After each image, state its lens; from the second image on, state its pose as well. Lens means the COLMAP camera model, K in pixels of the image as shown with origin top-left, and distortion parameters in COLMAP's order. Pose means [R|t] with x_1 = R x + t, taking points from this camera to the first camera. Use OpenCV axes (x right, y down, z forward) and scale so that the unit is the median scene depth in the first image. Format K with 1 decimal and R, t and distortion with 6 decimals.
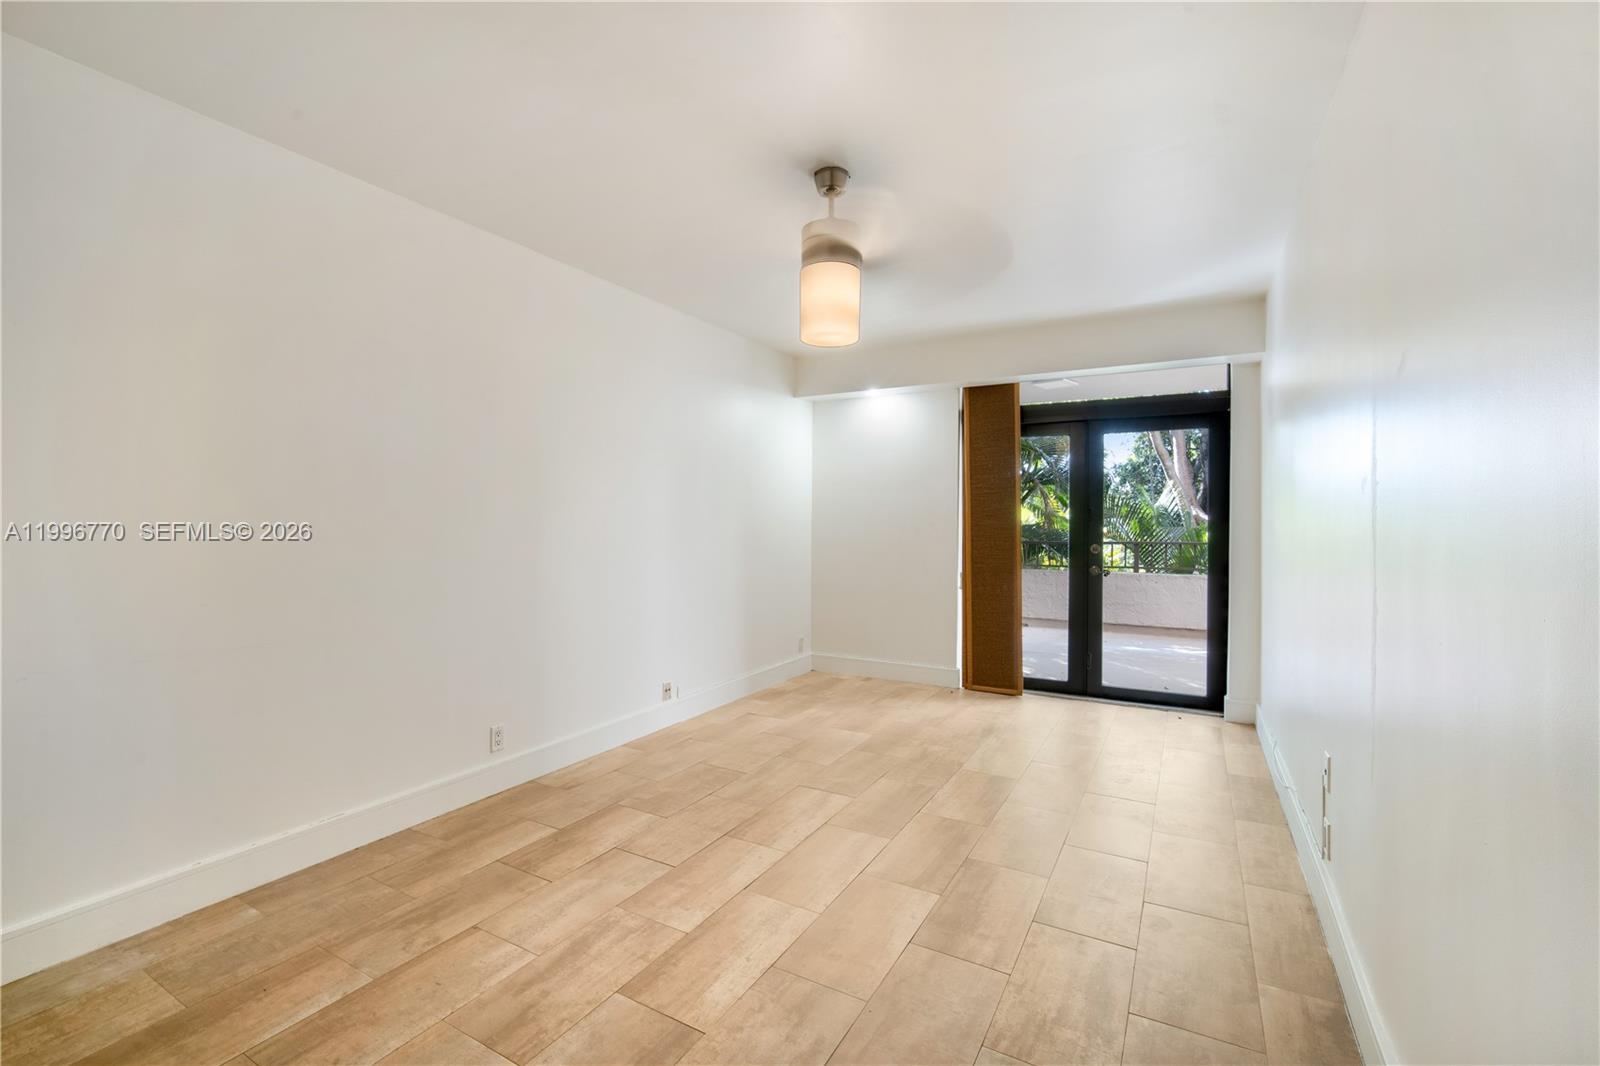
lens RADIAL K [[697.1, 0, 797.9], [0, 697.1, 527.0], [0, 0, 1]] dist [-0.013388, 0.004320]
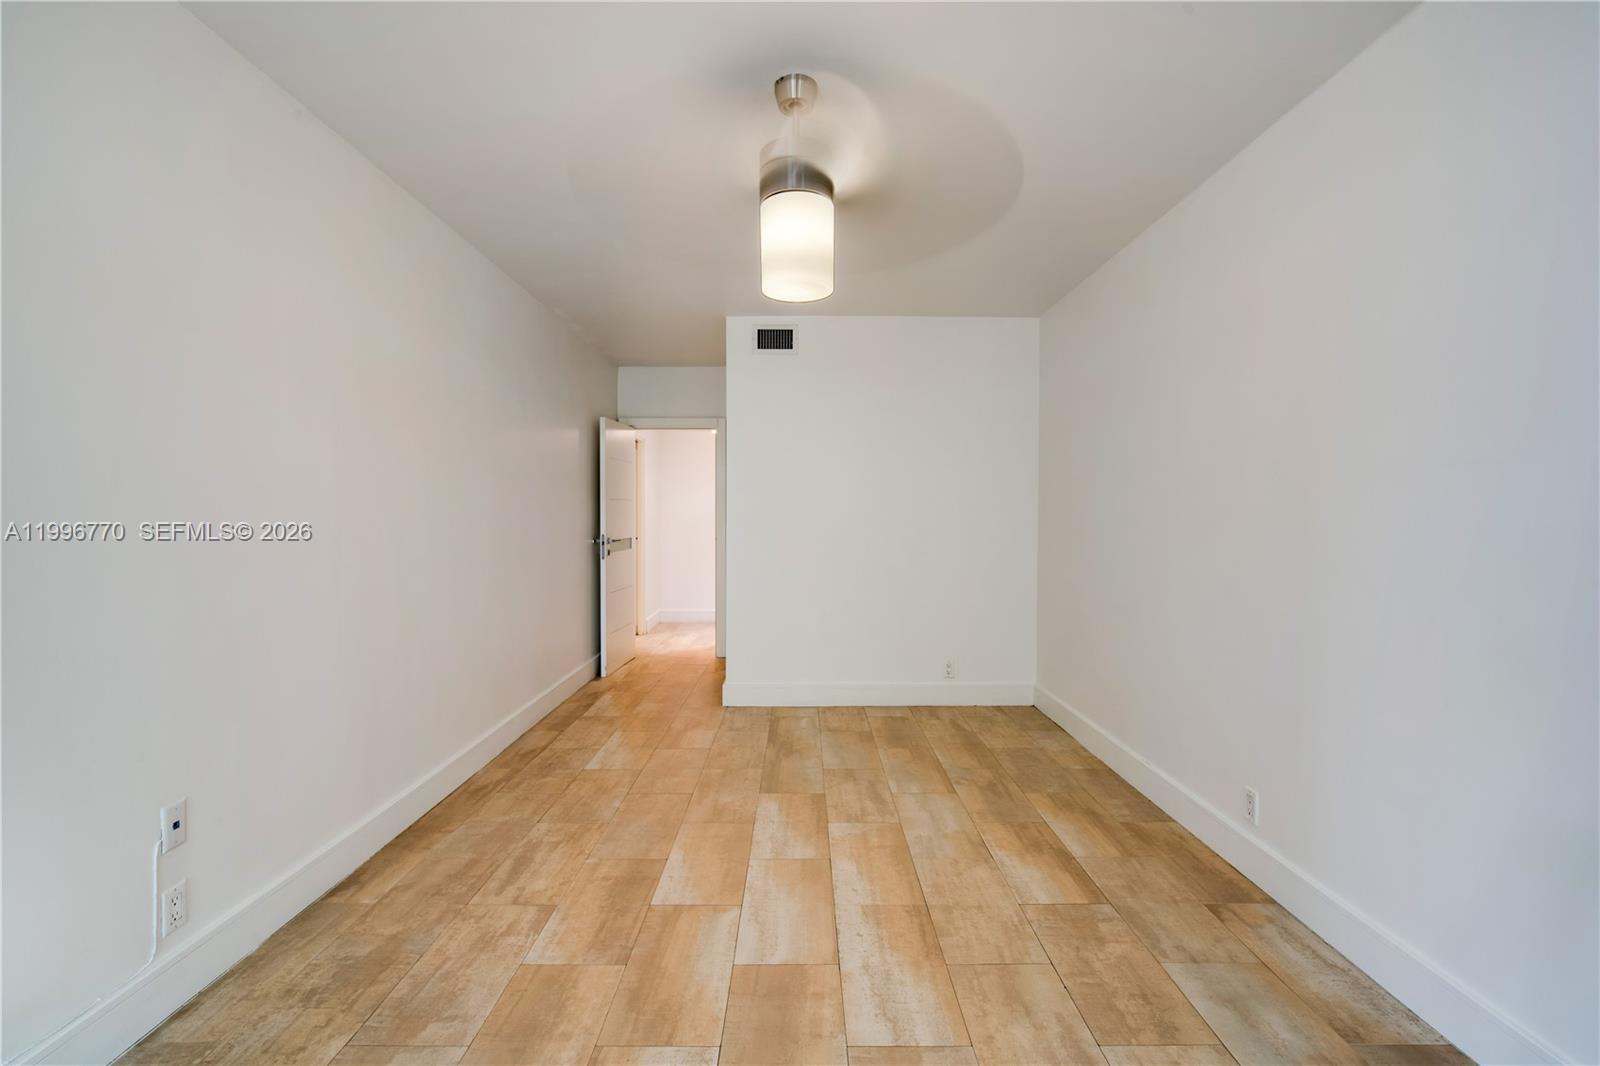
lens RADIAL K [[697.1, 0, 800.8], [0, 697.1, 524.4], [0, 0, 1]] dist [-0.013388, 0.004320]
pose [[-0.870080, 0.001313, -0.492909, 0.489094], [-0.007832, 0.999833, 0.016488, -0.012479], [0.492848, 0.018207, -0.869925, 1.898286]]
